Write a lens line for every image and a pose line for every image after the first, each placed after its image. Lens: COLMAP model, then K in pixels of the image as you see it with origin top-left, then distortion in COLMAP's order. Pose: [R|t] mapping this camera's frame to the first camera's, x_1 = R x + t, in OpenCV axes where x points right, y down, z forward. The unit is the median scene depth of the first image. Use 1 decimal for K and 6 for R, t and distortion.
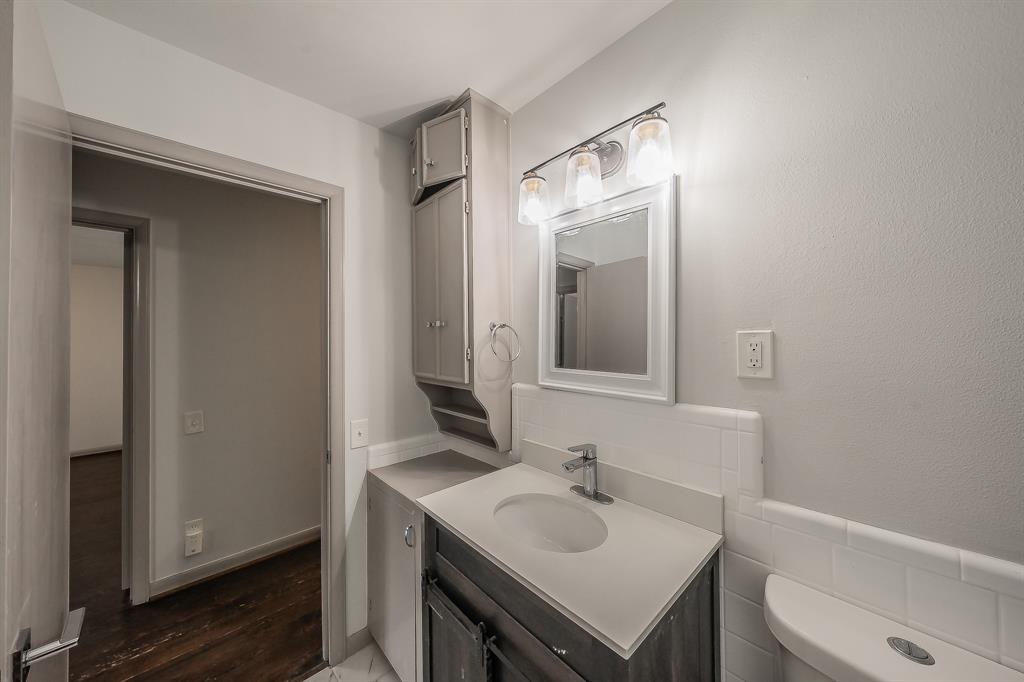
lens RADIAL K [[348.7, 0, 512.0], [0, 348.7, 341.0], [0, 0, 1]] dist [0.000346, 0.000038]
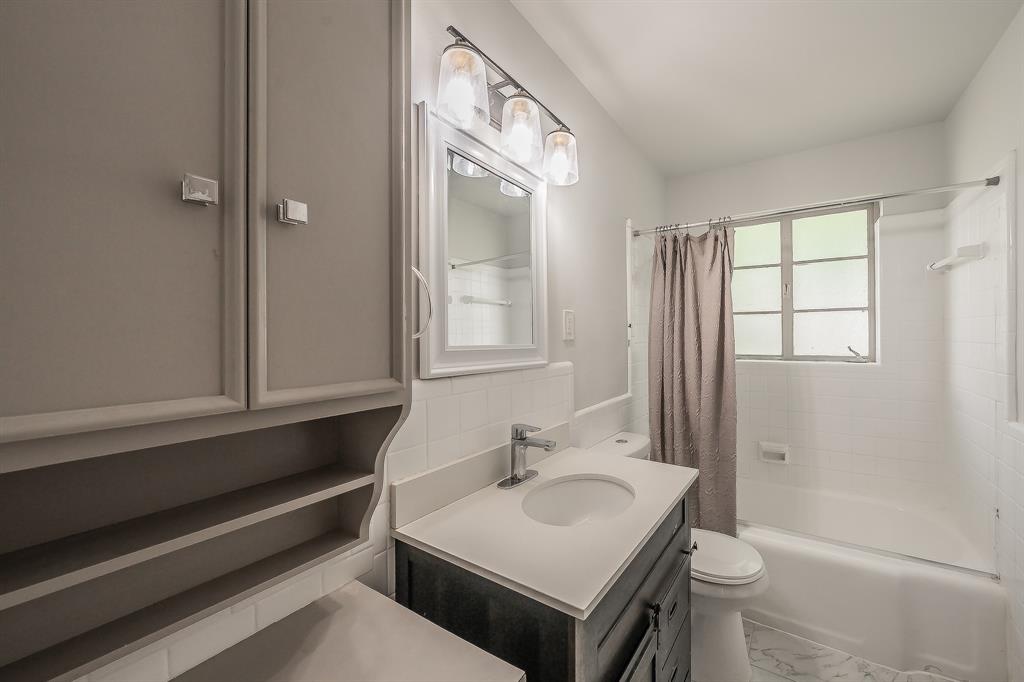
lens RADIAL K [[403.0, 0, 512.0], [0, 403.0, 341.0], [0, 0, 1]] dist [0.000444, 0.000033]
pose [[-0.204984, -0.004305, 0.978756, -0.909449], [0.000024, 0.999990, 0.004404, 0.087868], [-0.978765, 0.000927, -0.204981, 1.401549]]
